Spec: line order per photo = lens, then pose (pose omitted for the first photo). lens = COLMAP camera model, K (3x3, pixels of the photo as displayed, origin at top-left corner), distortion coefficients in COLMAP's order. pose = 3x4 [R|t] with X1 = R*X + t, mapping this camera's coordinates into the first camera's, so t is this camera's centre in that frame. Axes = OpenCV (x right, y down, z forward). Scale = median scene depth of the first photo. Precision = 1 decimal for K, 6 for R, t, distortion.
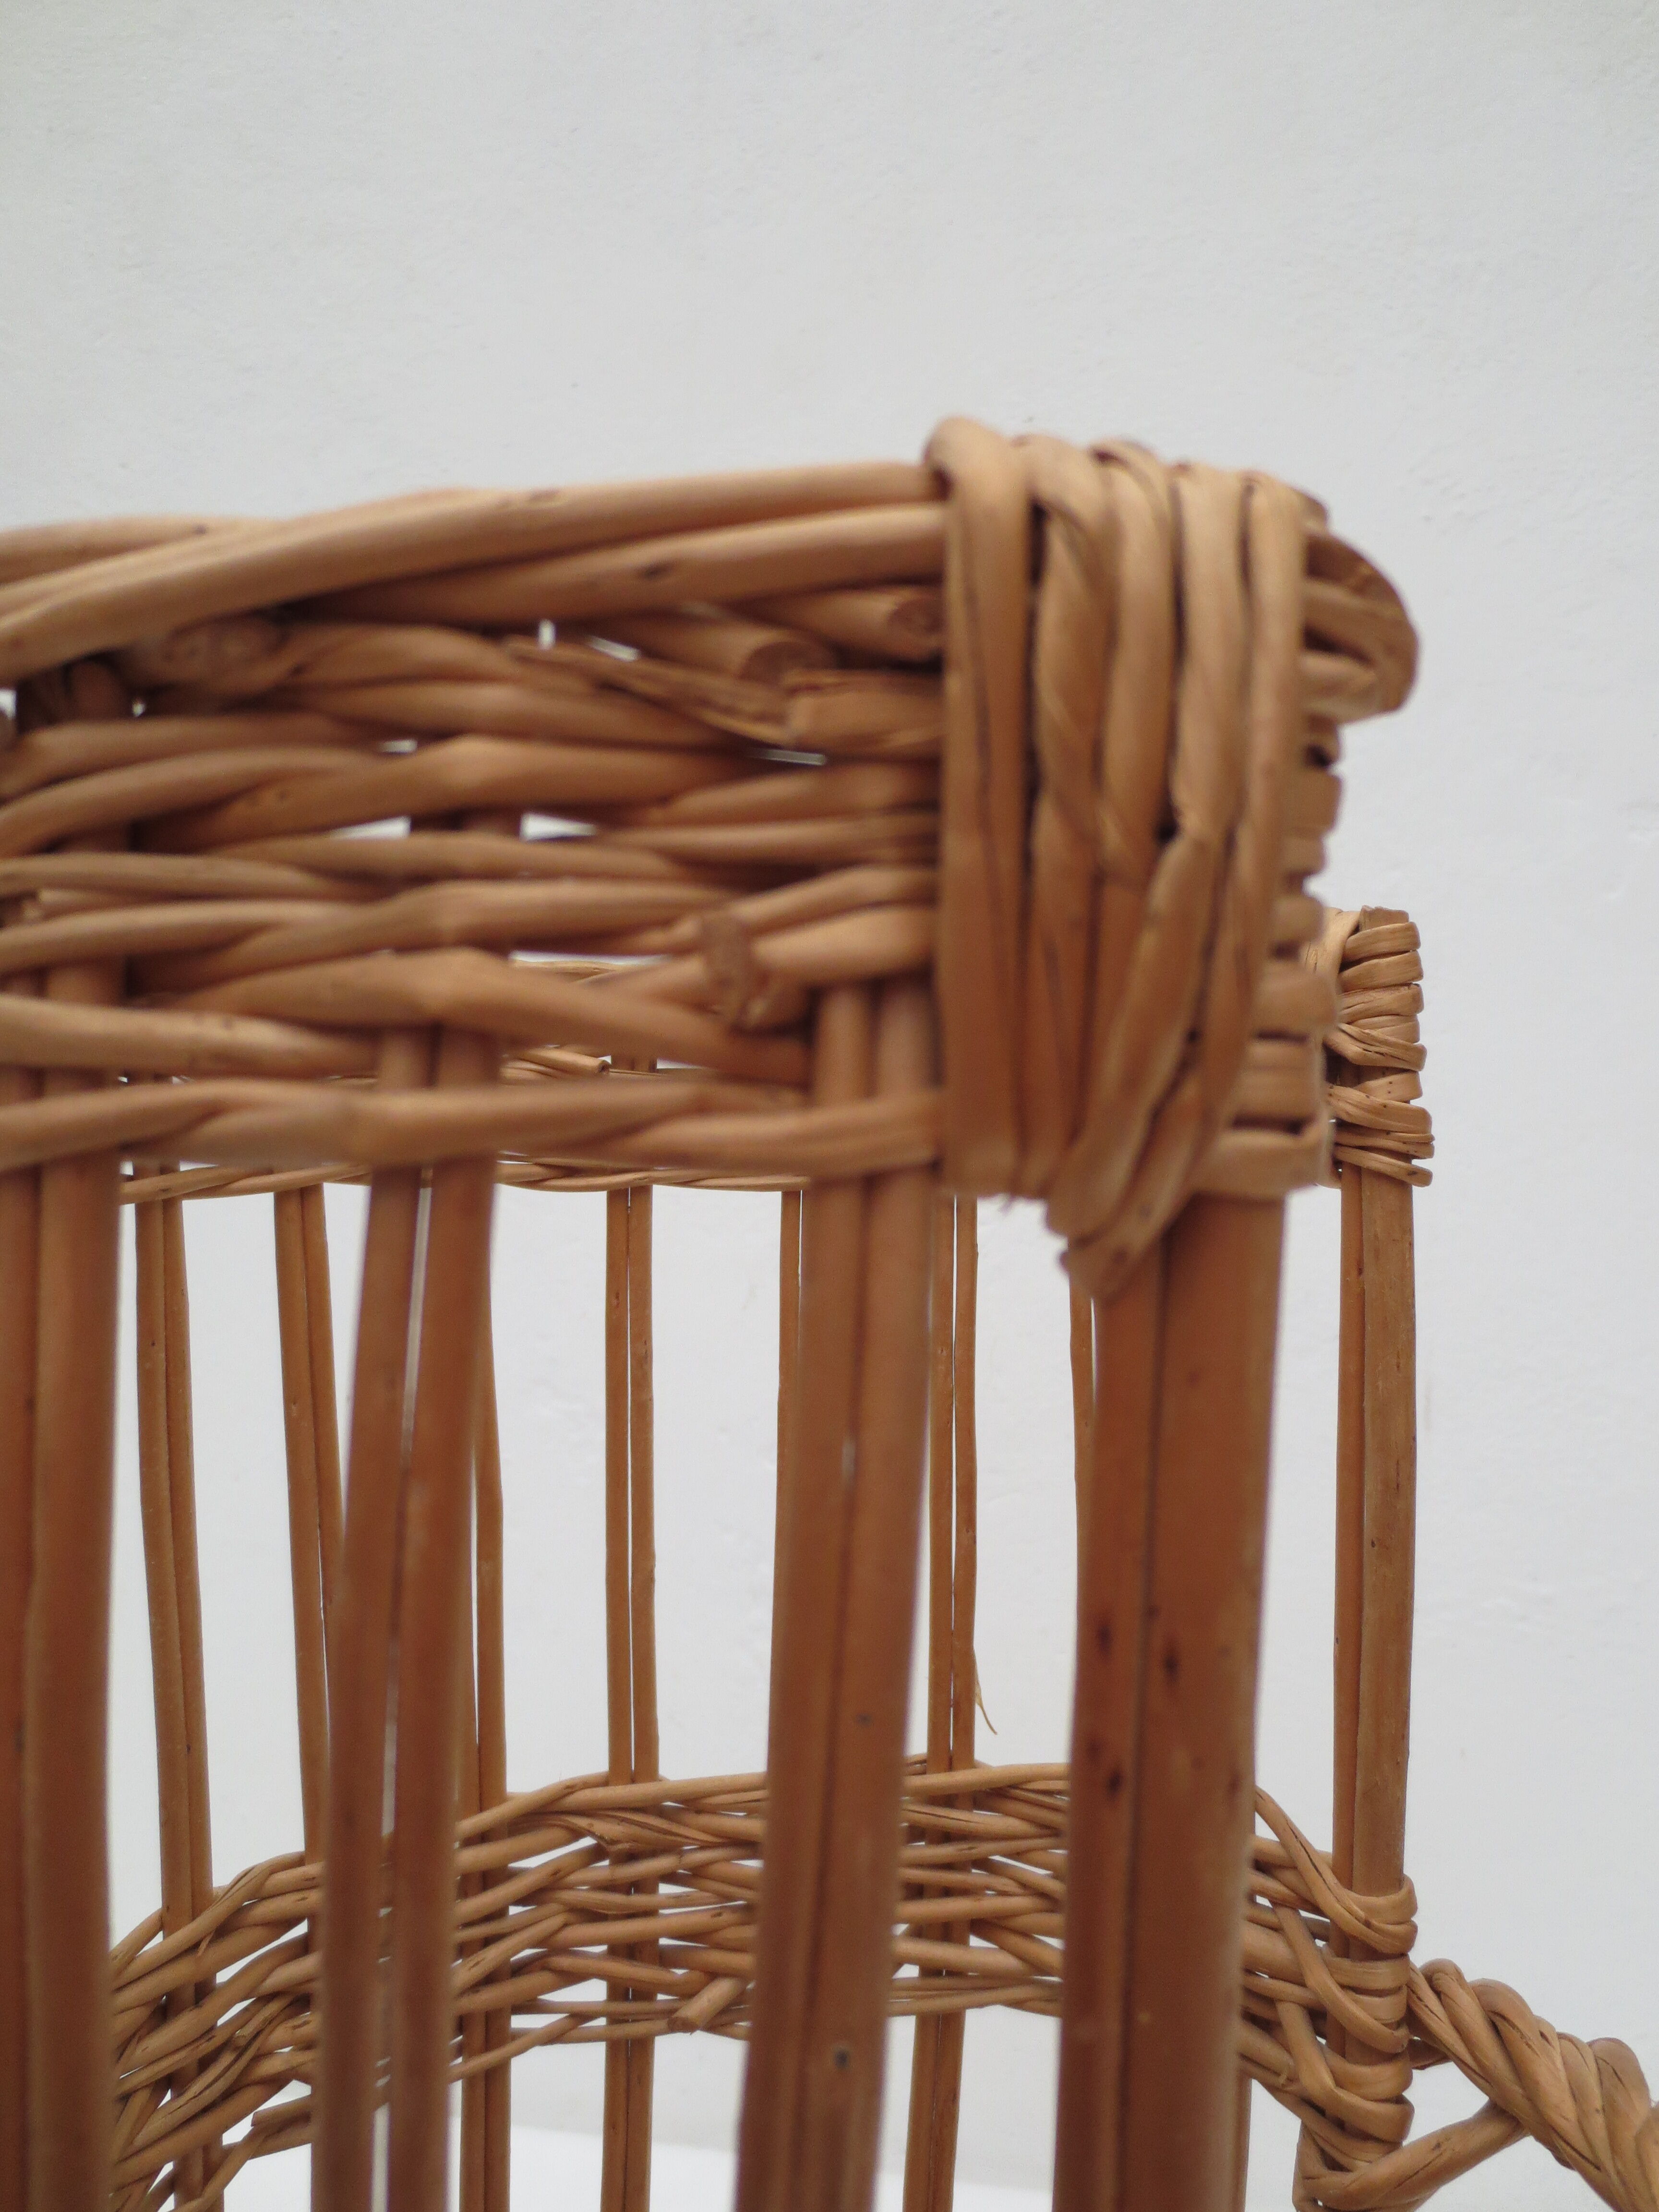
lens RADIAL K [[1563.2, 0, 833.3], [0, 1563.2, 1122.6], [0, 0, 1]] dist [-0.024606, 0.009387]
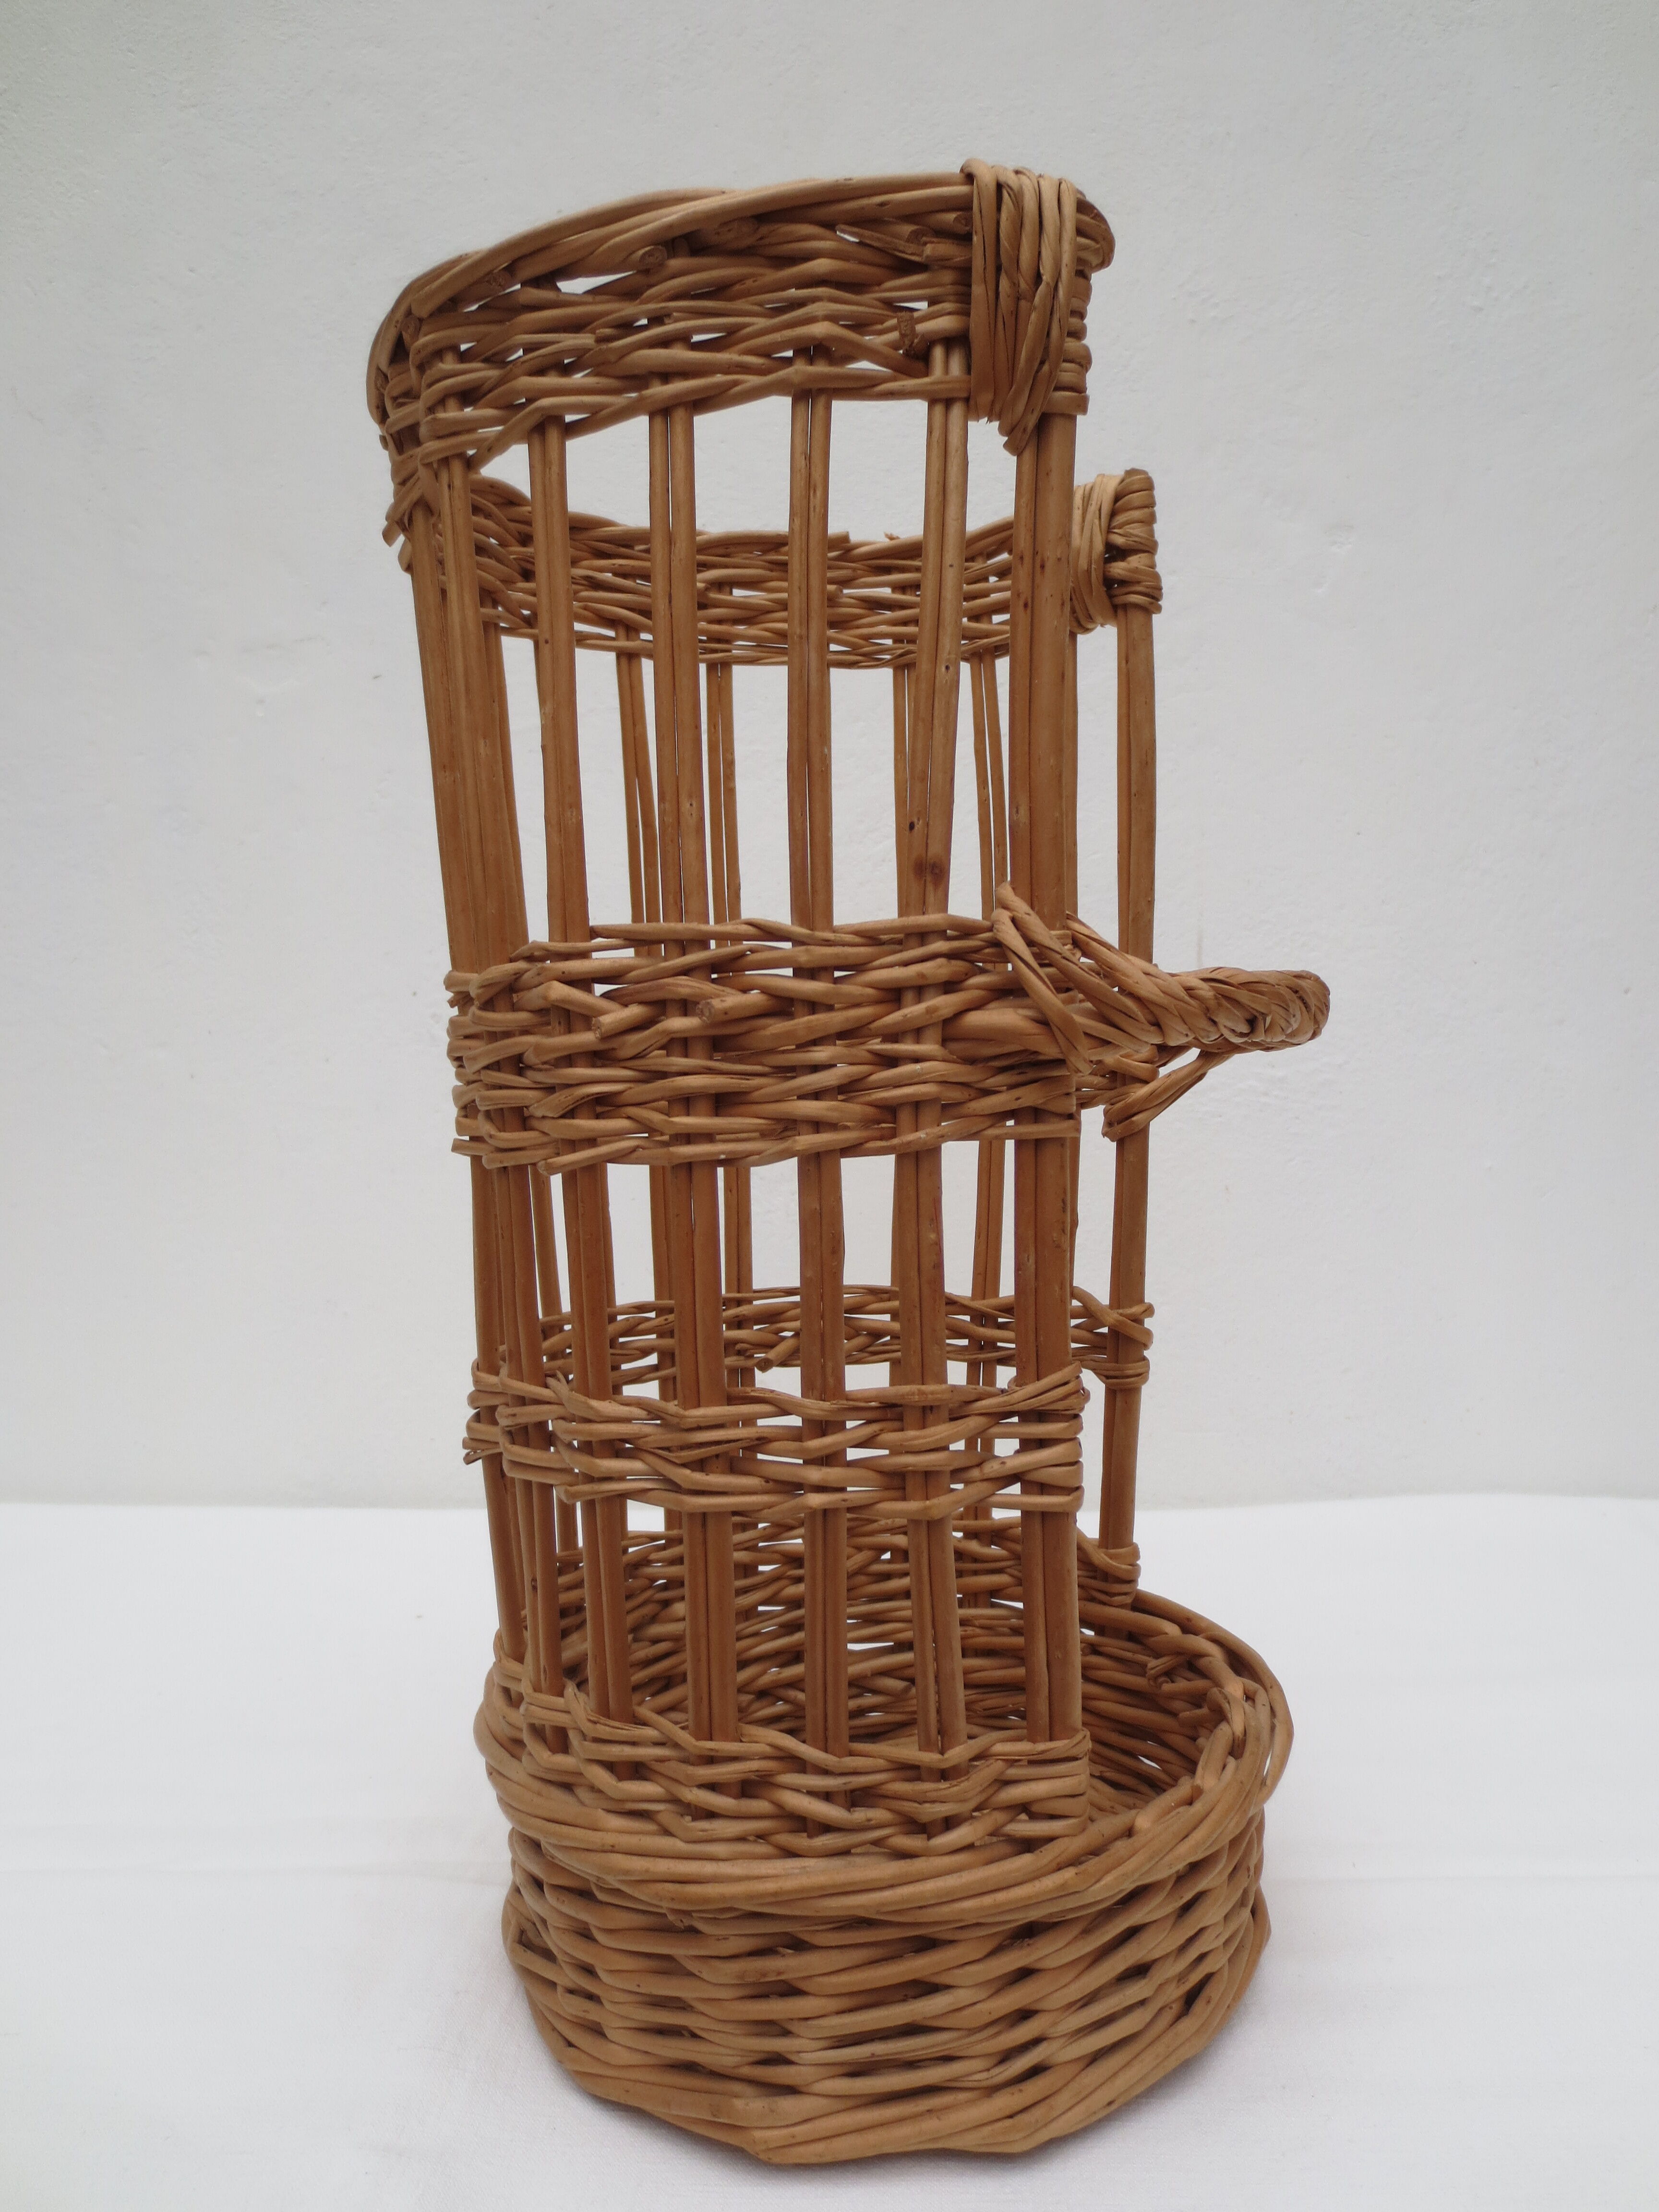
lens RADIAL K [[1563.2, 0, 829.6], [0, 1563.2, 1117.7], [0, 0, 1]] dist [-0.024606, 0.009387]
pose [[0.994601, -0.031561, 0.098857, -0.250727], [0.025437, 0.997714, 0.062605, 0.558504], [-0.100607, -0.059752, 0.993130, -0.965295]]
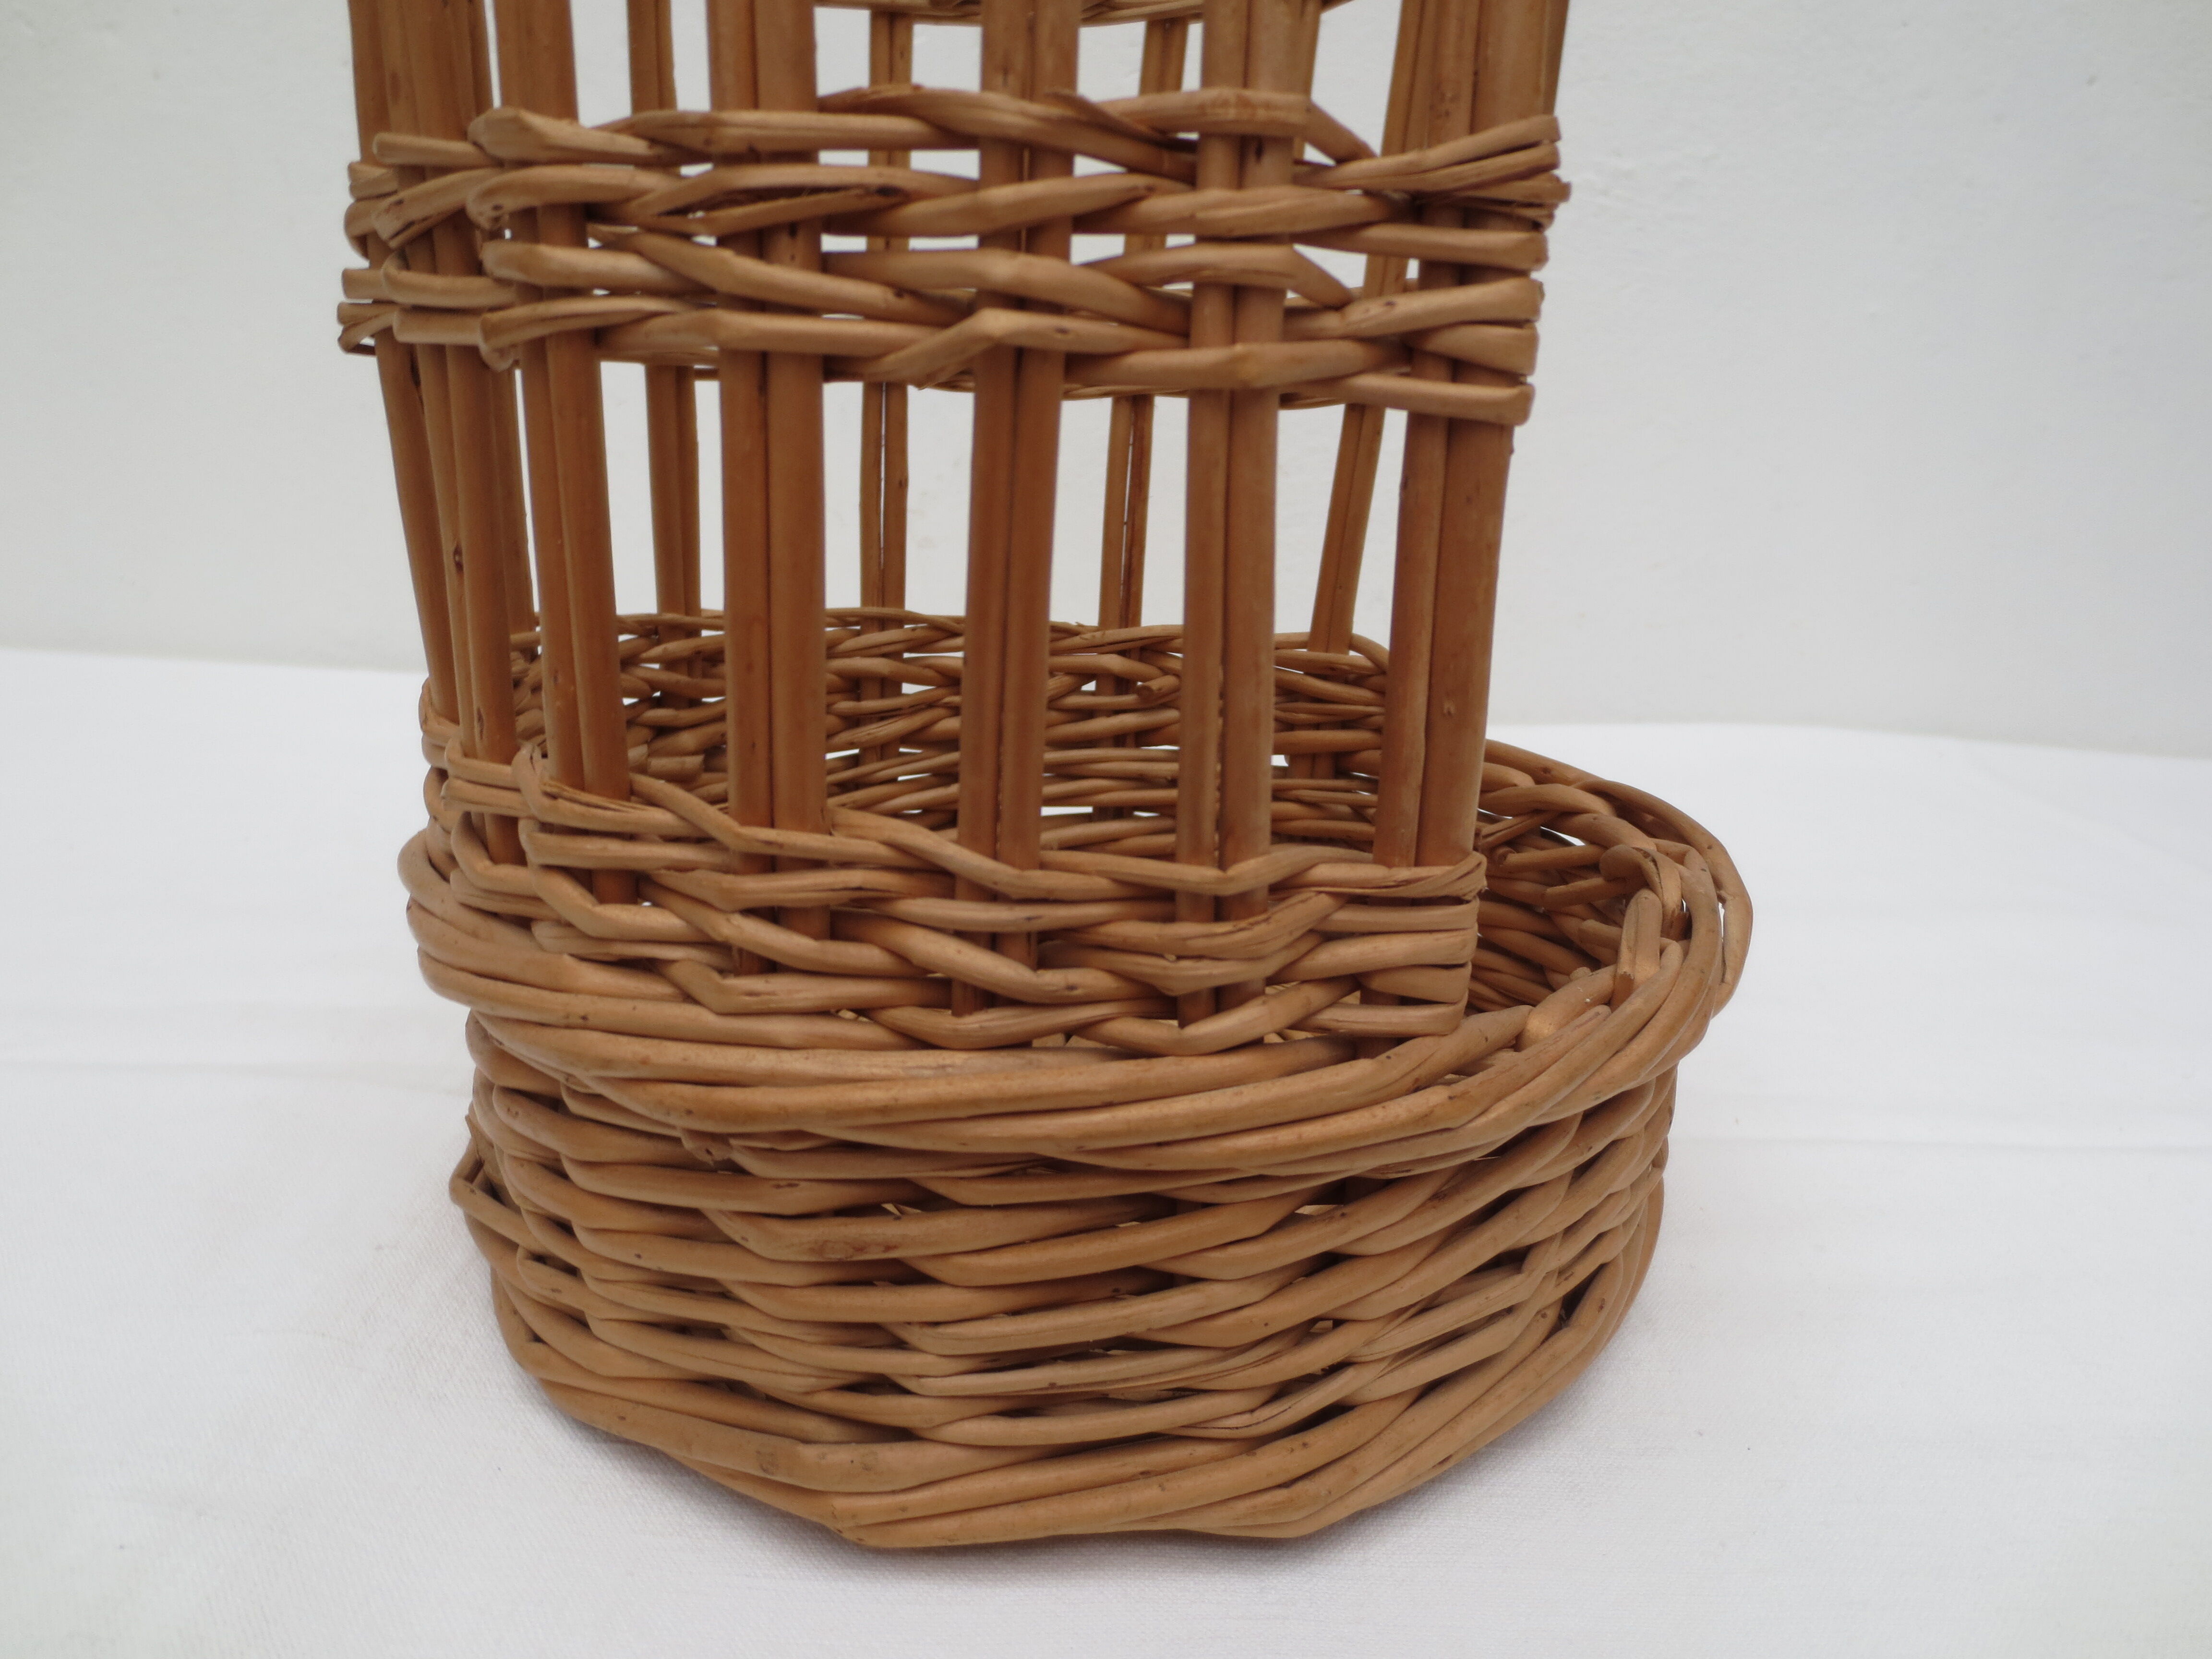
lens RADIAL K [[1563.2, 0, 1093.2], [0, 1563.2, 806.3], [0, 0, 1]] dist [-0.024606, 0.009387]
pose [[0.988560, -0.004621, 0.150756, -0.197701], [-0.041567, 0.952475, 0.301767, 0.971920], [-0.144986, -0.304582, 0.941387, -0.288613]]
